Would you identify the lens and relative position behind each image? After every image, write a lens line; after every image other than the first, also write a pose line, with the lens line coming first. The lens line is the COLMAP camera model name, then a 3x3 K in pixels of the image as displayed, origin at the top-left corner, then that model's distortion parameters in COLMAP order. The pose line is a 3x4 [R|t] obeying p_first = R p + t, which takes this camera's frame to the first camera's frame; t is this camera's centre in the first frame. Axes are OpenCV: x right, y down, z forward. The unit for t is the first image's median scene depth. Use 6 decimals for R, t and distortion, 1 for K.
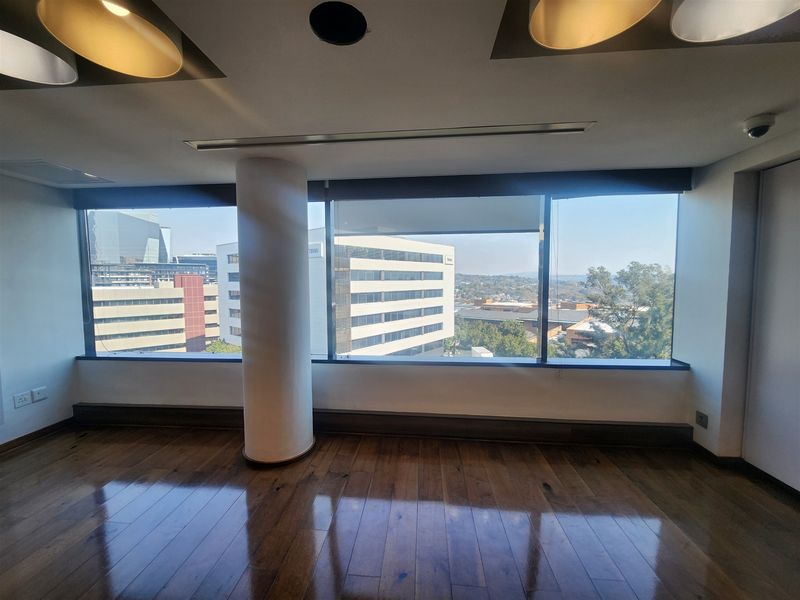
lens RADIAL K [[327.5, 0, 401.2], [0, 327.5, 300.8], [0, 0, 1]] dist [-0.003257, -0.000780]
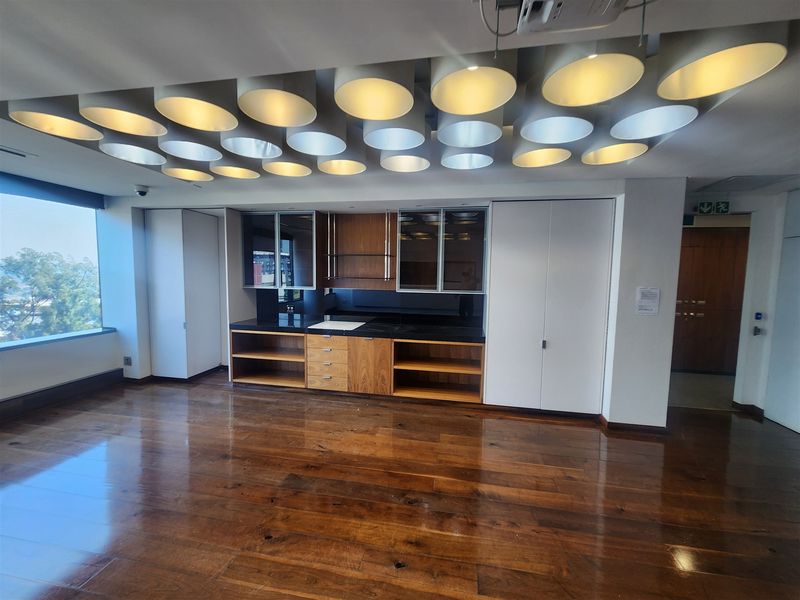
lens RADIAL K [[327.5, 0, 403.1], [0, 327.5, 298.6], [0, 0, 1]] dist [-0.003257, -0.000780]
pose [[0.087593, -0.072000, 0.993551, -0.303071], [0.050257, 0.996434, 0.067779, 0.018859], [-0.994888, 0.043996, 0.090899, -0.285039]]
